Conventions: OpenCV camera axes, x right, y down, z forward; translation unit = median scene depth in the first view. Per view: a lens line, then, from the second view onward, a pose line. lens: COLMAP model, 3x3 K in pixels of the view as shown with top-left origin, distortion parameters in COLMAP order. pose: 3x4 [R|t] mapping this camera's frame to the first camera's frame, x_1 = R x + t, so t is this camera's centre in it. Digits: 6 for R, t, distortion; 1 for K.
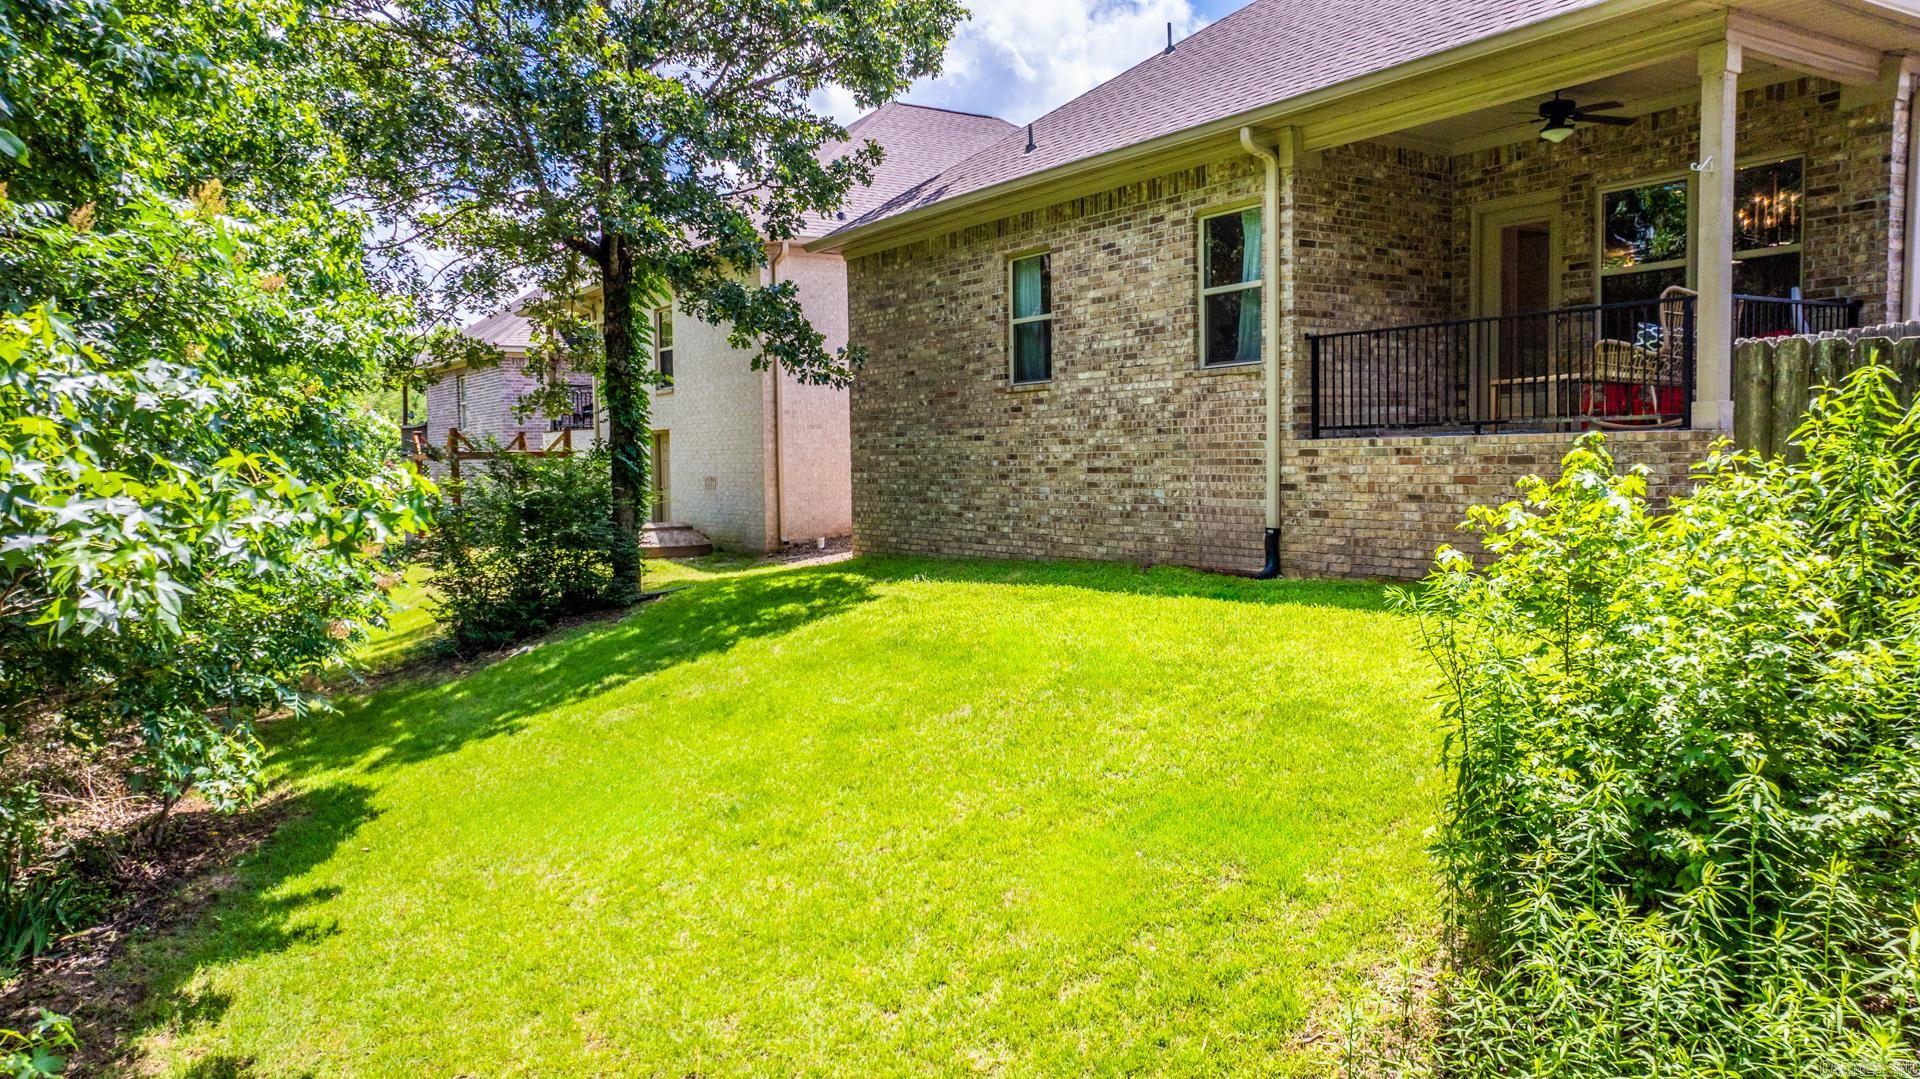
lens RADIAL K [[1361.1, 0, 965.2], [0, 1361.1, 529.7], [0, 0, 1]] dist [-0.017765, -0.007532]
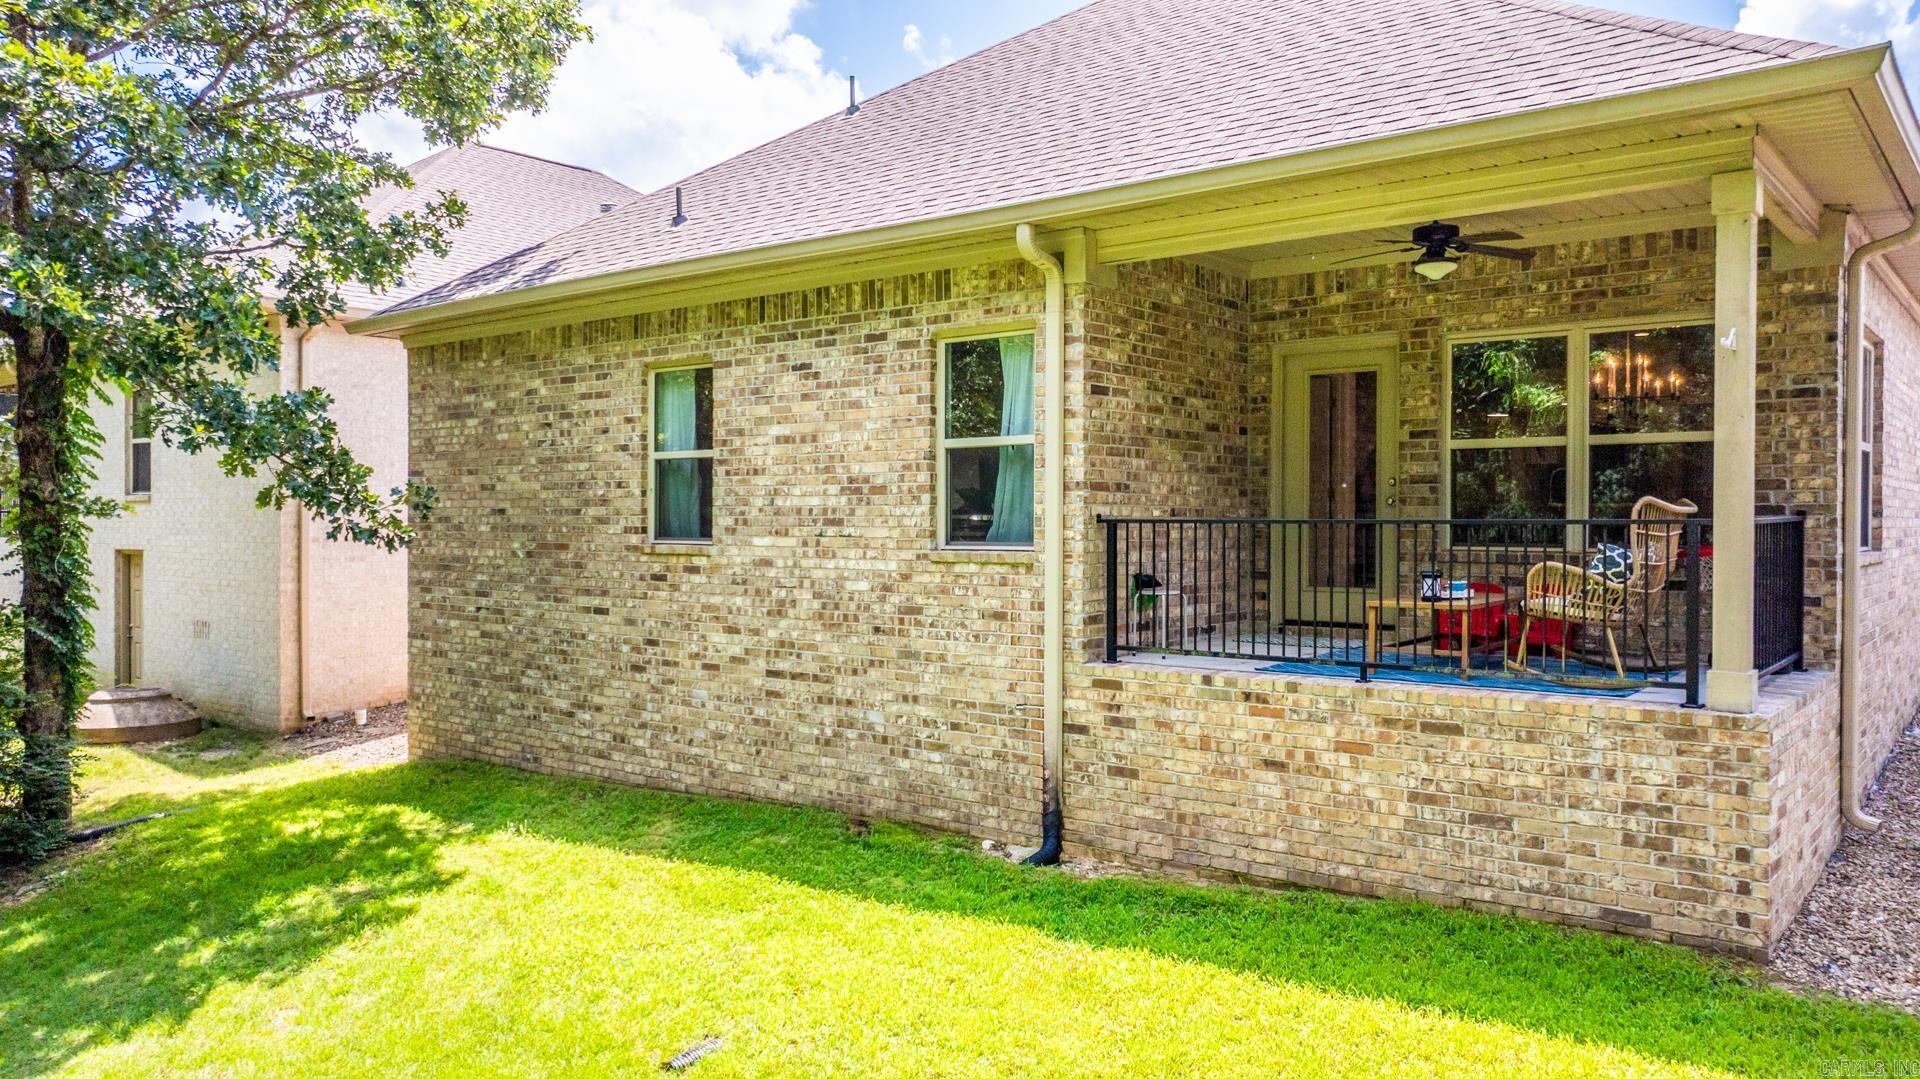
lens RADIAL K [[1361.1, 0, 965.2], [0, 1361.1, 529.7], [0, 0, 1]] dist [-0.017765, -0.007532]
pose [[0.951361, 0.013424, 0.307786, -0.031849], [0.000480, 0.998985, -0.045052, -0.086634], [-0.308078, 0.043008, 0.950389, 0.281274]]
